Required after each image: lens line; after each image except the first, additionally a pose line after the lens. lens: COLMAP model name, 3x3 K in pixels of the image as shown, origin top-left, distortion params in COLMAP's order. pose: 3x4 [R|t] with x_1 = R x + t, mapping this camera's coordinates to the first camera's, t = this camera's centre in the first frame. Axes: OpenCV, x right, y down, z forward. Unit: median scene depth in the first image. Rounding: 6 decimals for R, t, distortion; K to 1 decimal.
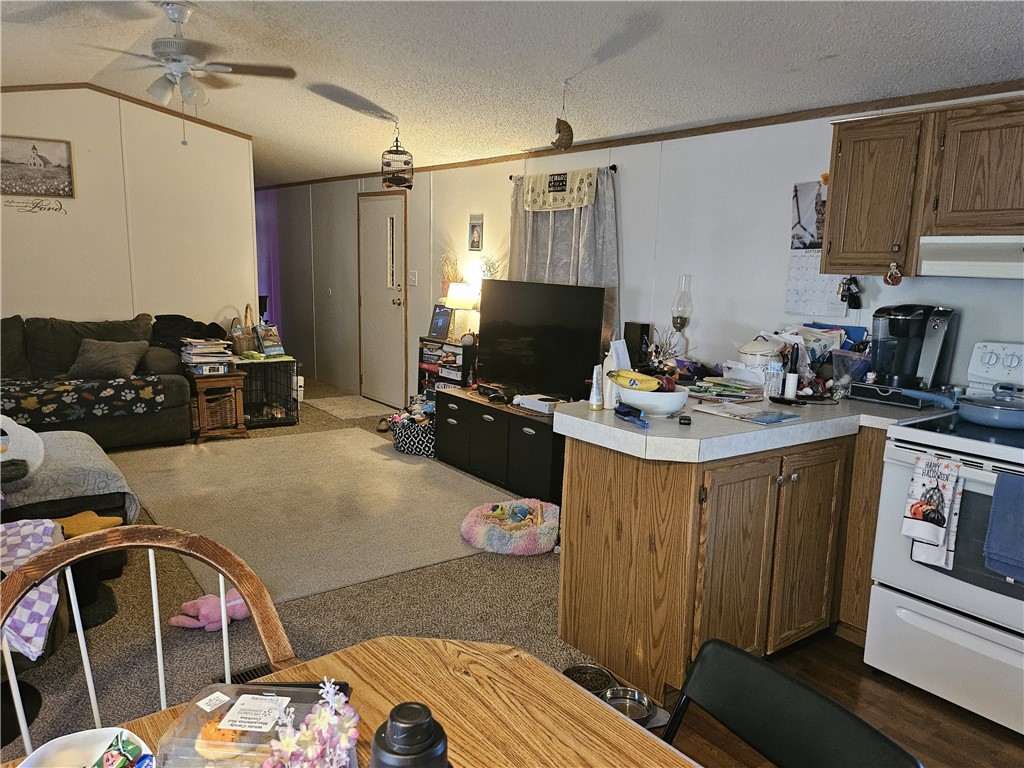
lens RADIAL K [[761.7, 0, 516.2], [0, 761.7, 391.6], [0, 0, 1]] dist [0.100300, -0.126700]
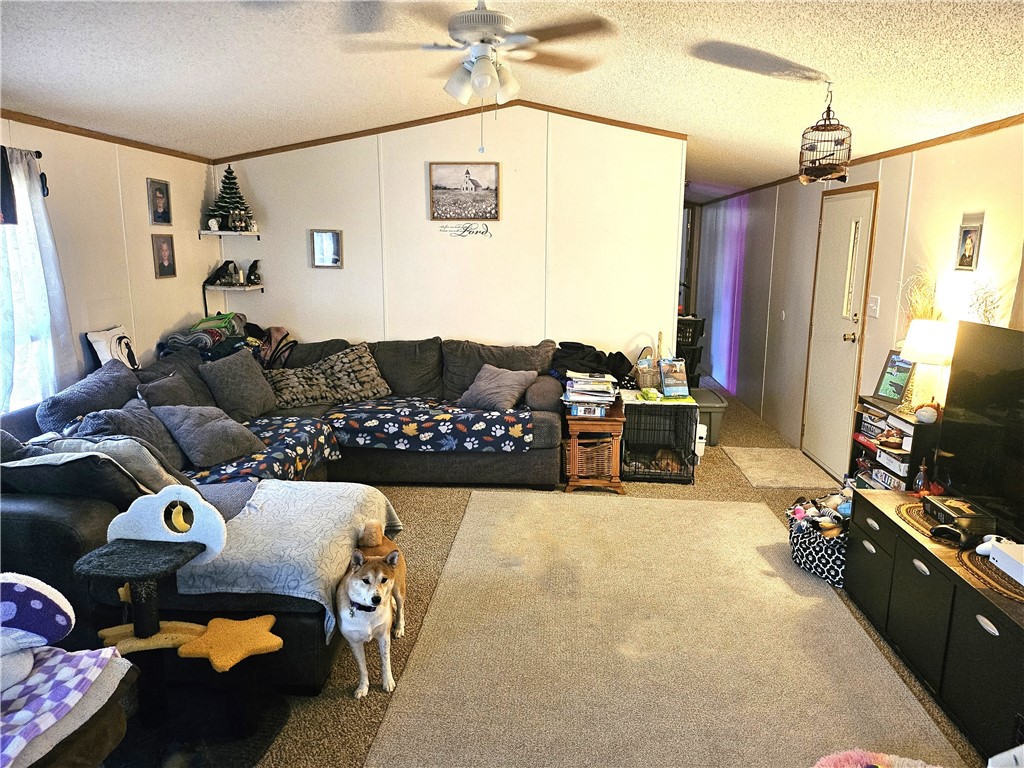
lens RADIAL K [[721.0, 0, 517.9], [0, 721.0, 382.0], [0, 0, 1]] dist [0.068988, -0.083526]
pose [[0.762216, 0.099526, -0.639626, 0.061073], [-0.102567, 0.994196, 0.032473, -0.079238], [0.639146, 0.040853, 0.768000, 0.326437]]
